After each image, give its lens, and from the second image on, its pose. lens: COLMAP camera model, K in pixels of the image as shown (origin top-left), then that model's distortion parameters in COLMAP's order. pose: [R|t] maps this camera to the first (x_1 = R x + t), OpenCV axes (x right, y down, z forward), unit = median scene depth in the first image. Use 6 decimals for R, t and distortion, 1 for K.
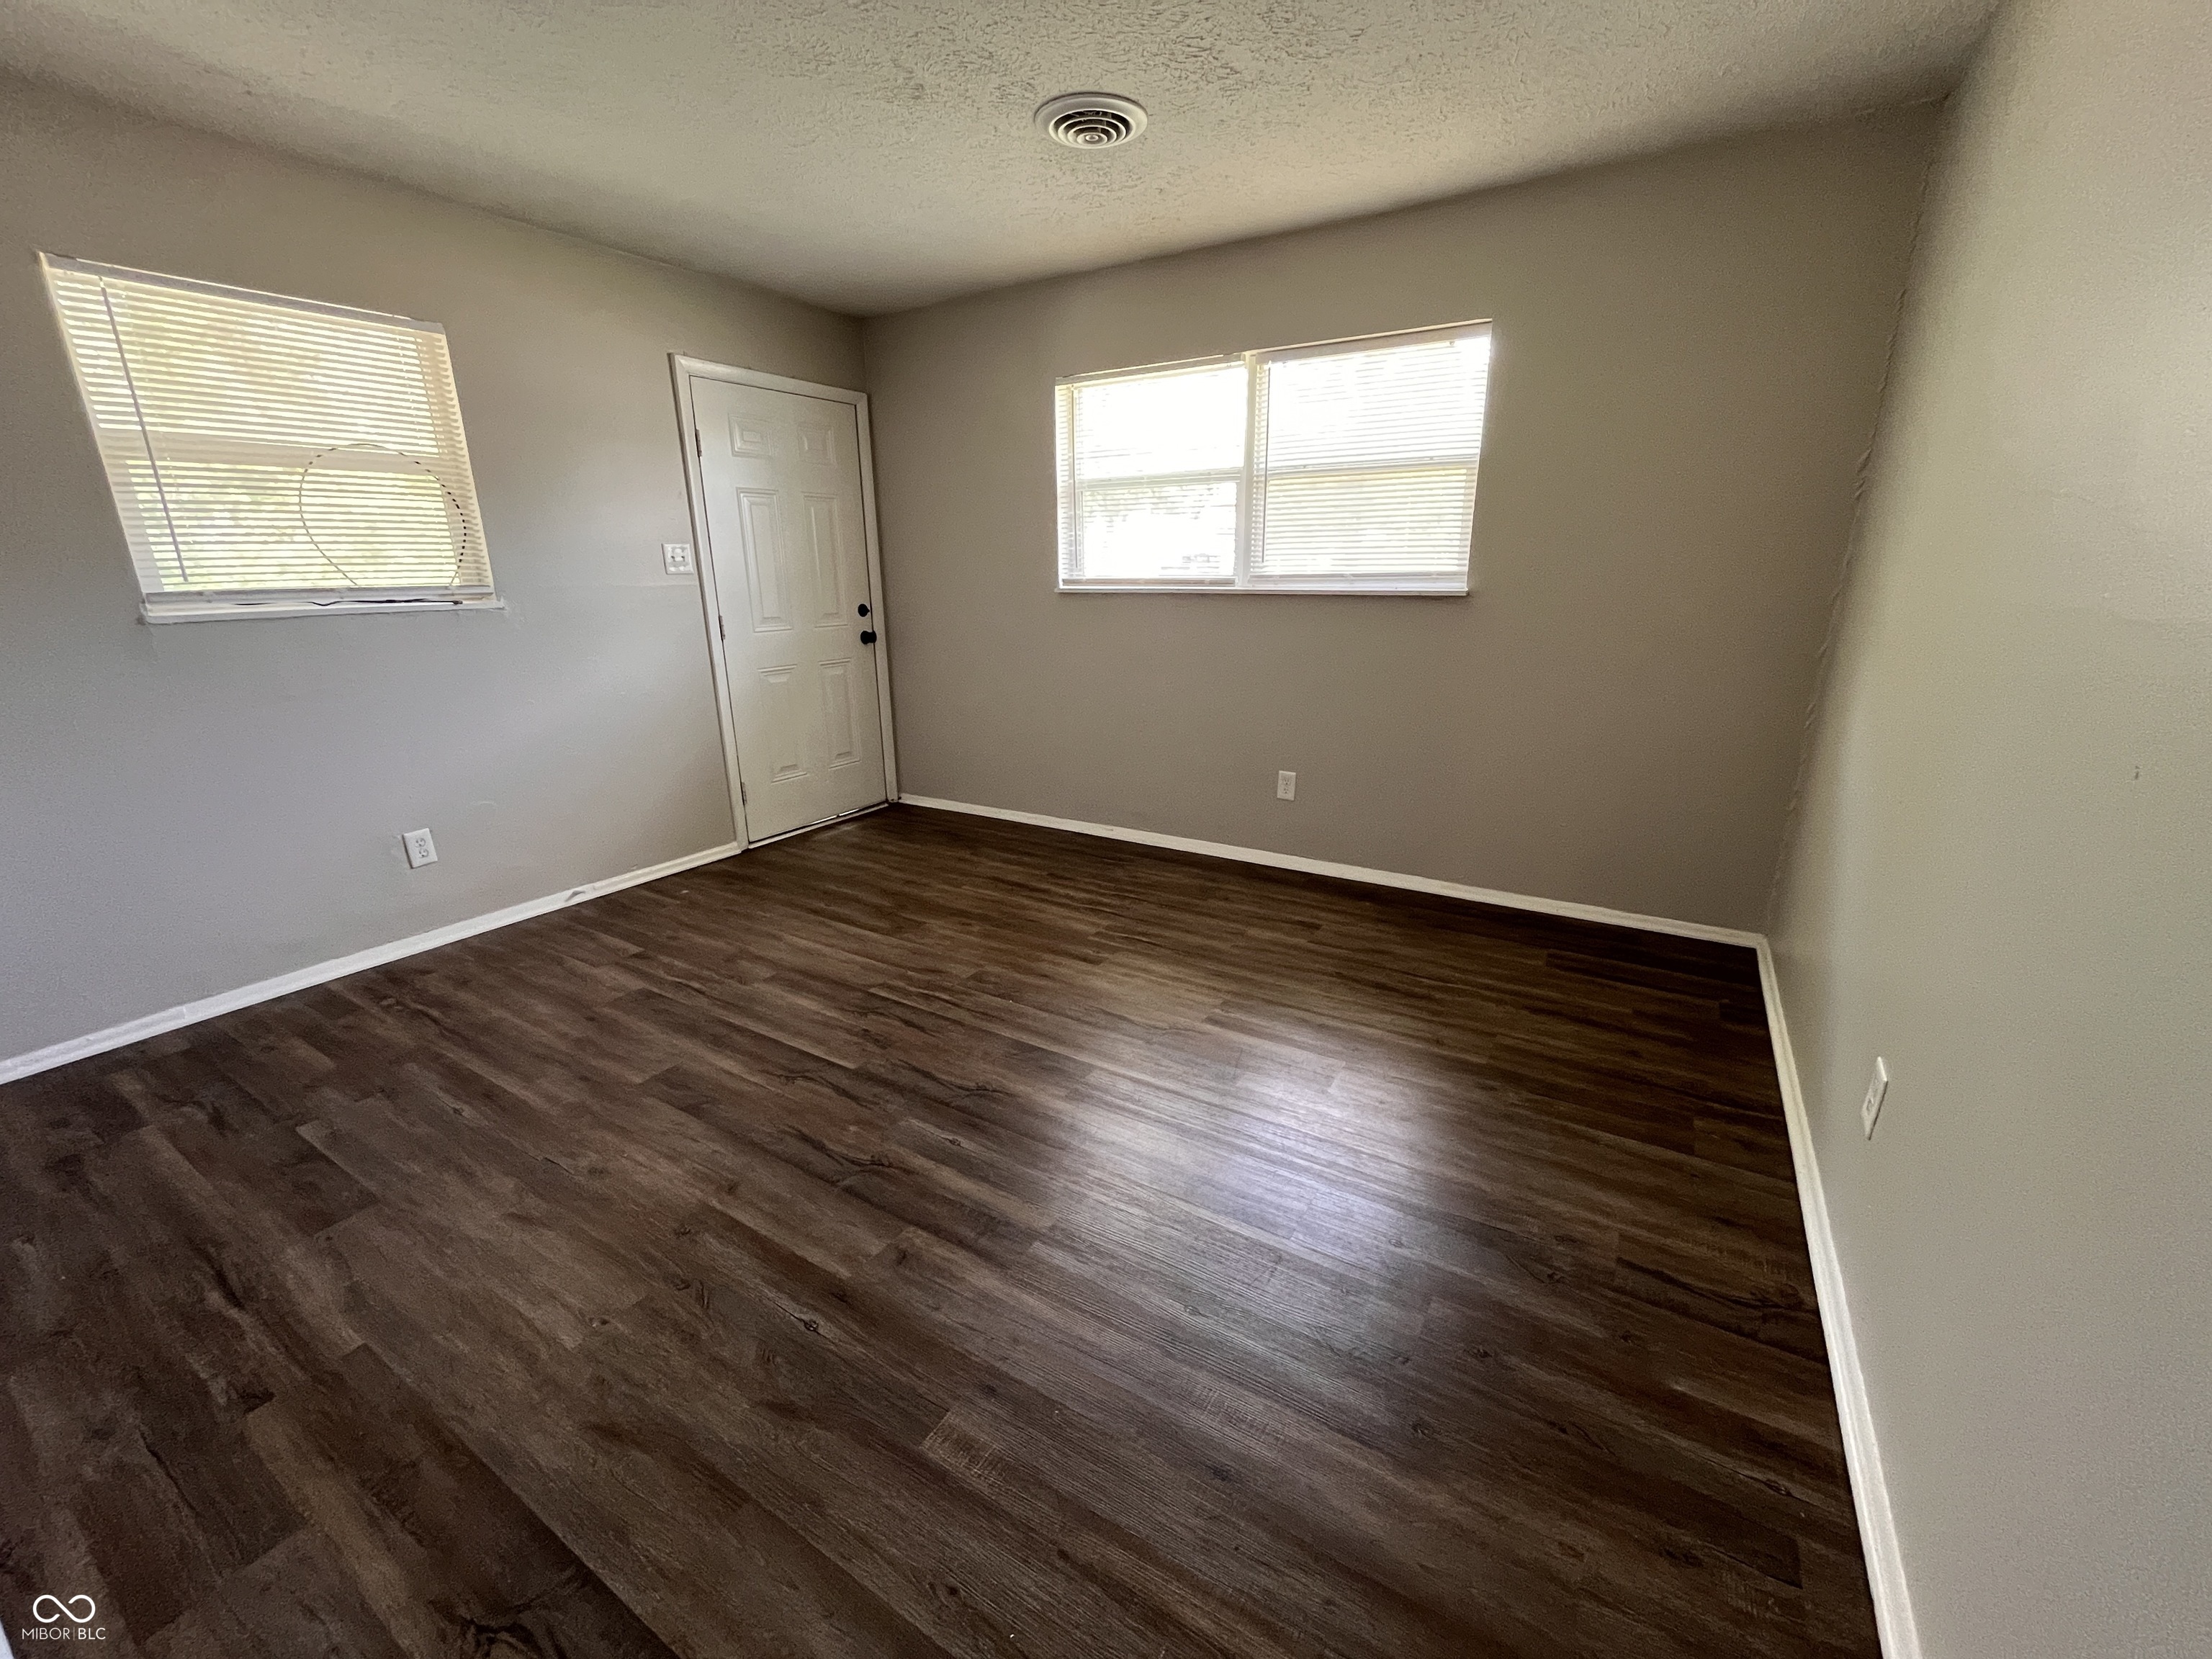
lens RADIAL K [[892.5, 0, 1110.8], [0, 892.5, 827.6], [0, 0, 1]] dist [-0.001543, -0.000233]
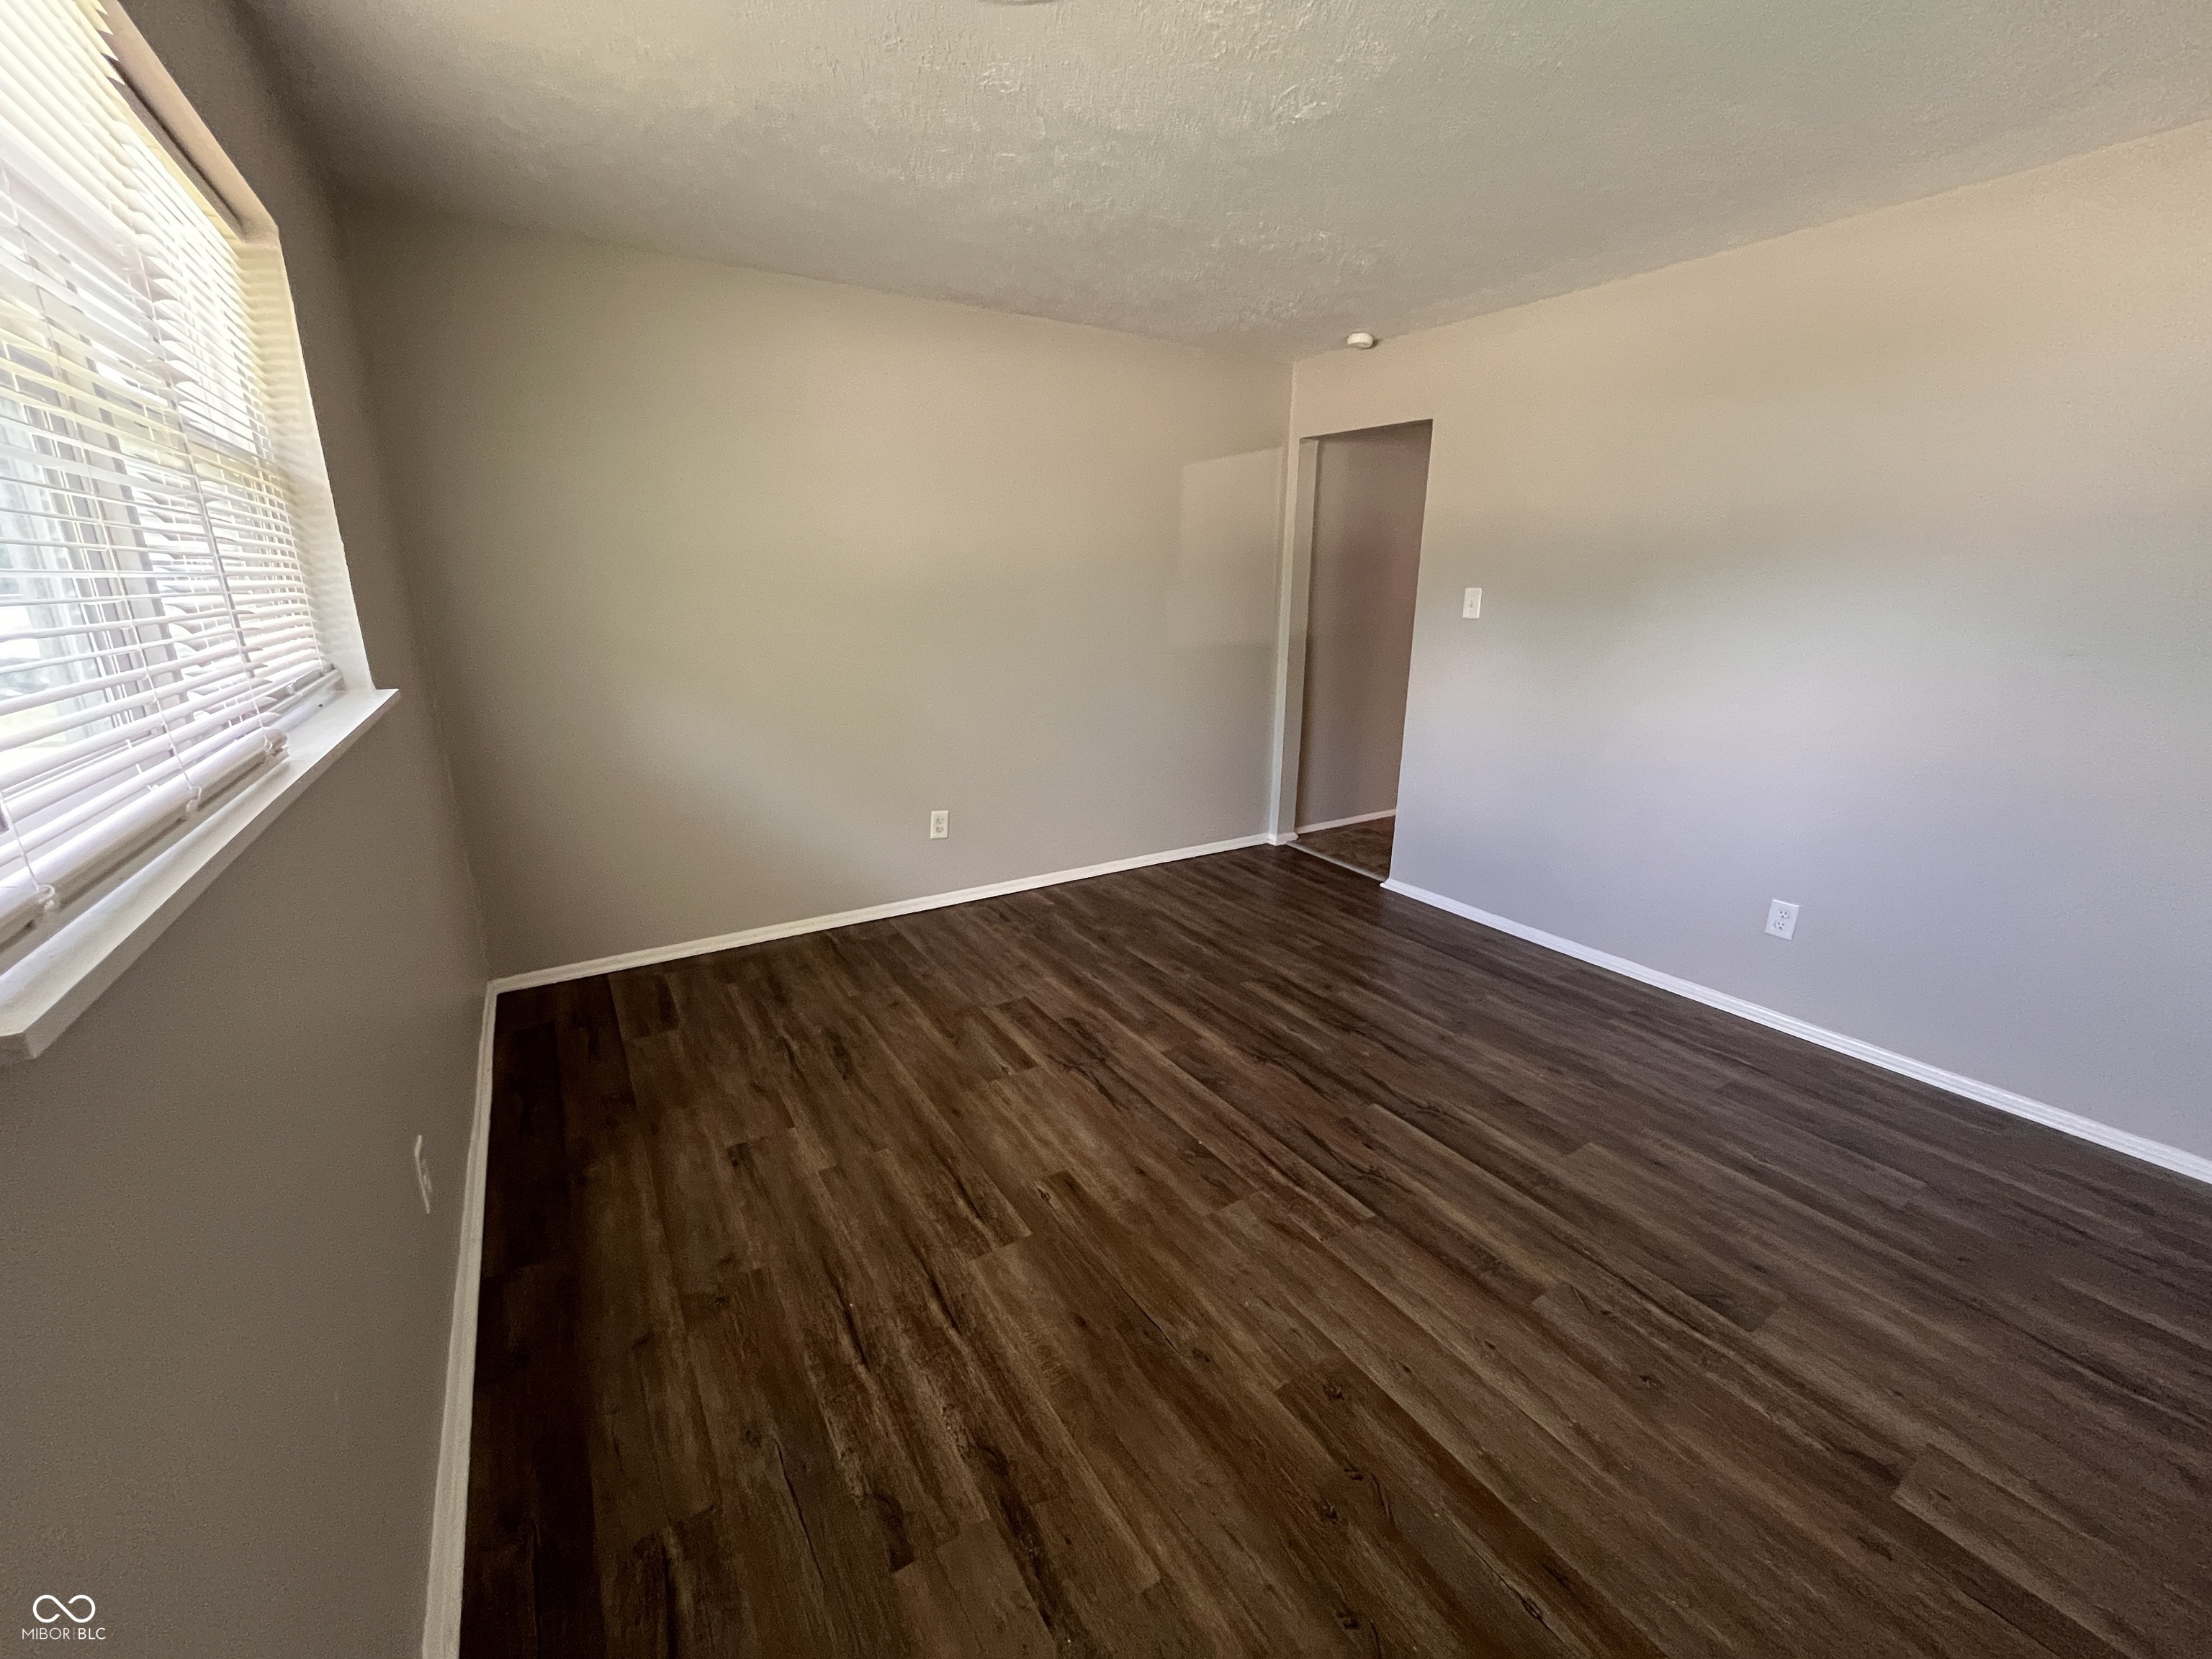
lens RADIAL K [[892.5, 0, 1107.3], [0, 892.5, 827.5], [0, 0, 1]] dist [-0.001543, -0.000233]
pose [[-0.898252, -0.111677, 0.425055, -0.353655], [0.129653, 0.856790, 0.499100, -0.489563], [-0.419920, 0.503428, -0.755134, 1.498937]]
